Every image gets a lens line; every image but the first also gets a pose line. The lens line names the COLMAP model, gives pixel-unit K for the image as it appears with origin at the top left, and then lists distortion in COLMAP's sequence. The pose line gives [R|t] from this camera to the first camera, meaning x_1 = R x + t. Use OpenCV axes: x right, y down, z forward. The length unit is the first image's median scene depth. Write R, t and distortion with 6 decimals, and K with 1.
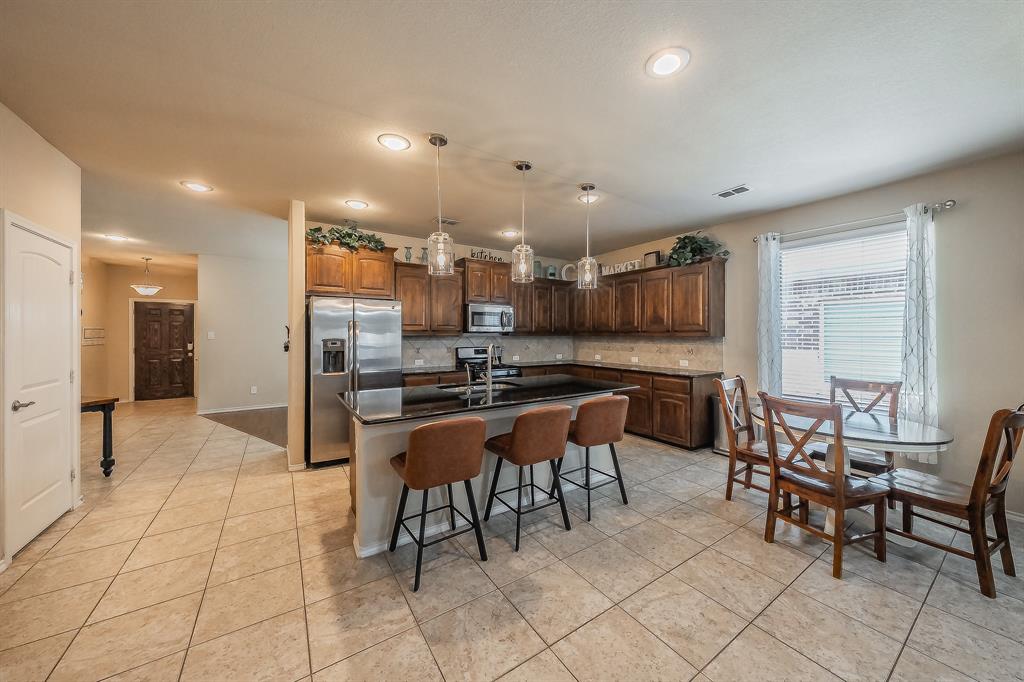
lens RADIAL K [[357.7, 0, 512.0], [0, 357.7, 341.0], [0, 0, 1]] dist [0.000184, -0.000011]
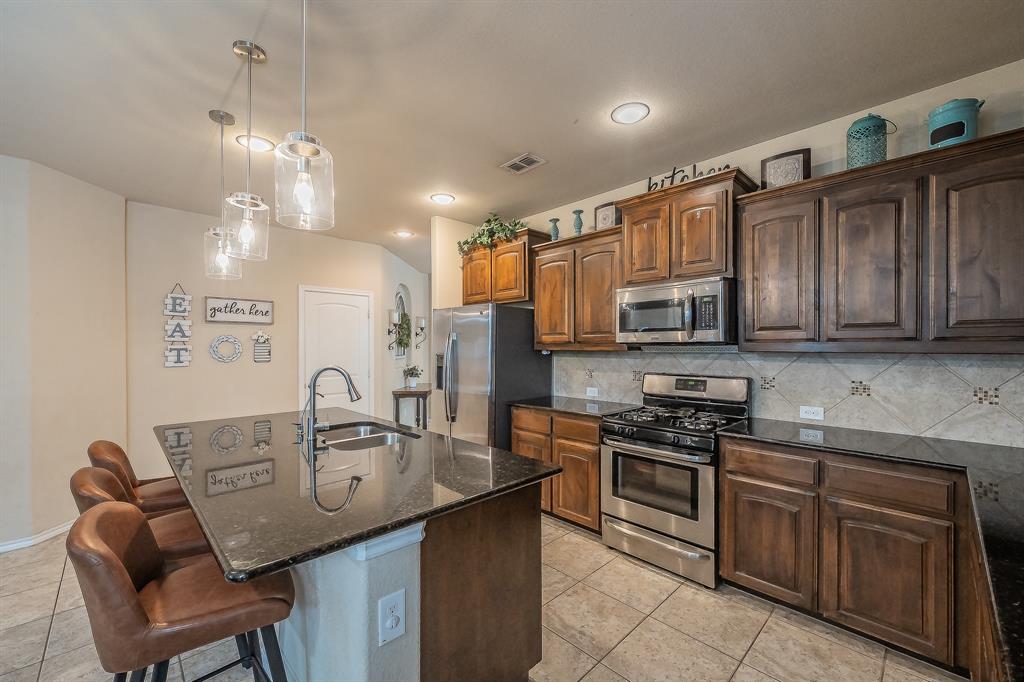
lens RADIAL K [[407.5, 0, 528.1], [0, 407.5, 345.8], [0, 0, 1]] dist [0.001579, 0.000082]
pose [[0.200379, -0.001254, -0.979718, 0.433915], [-0.012655, 0.999912, -0.003868, -0.018422], [0.979637, 0.013174, 0.200346, 0.760892]]
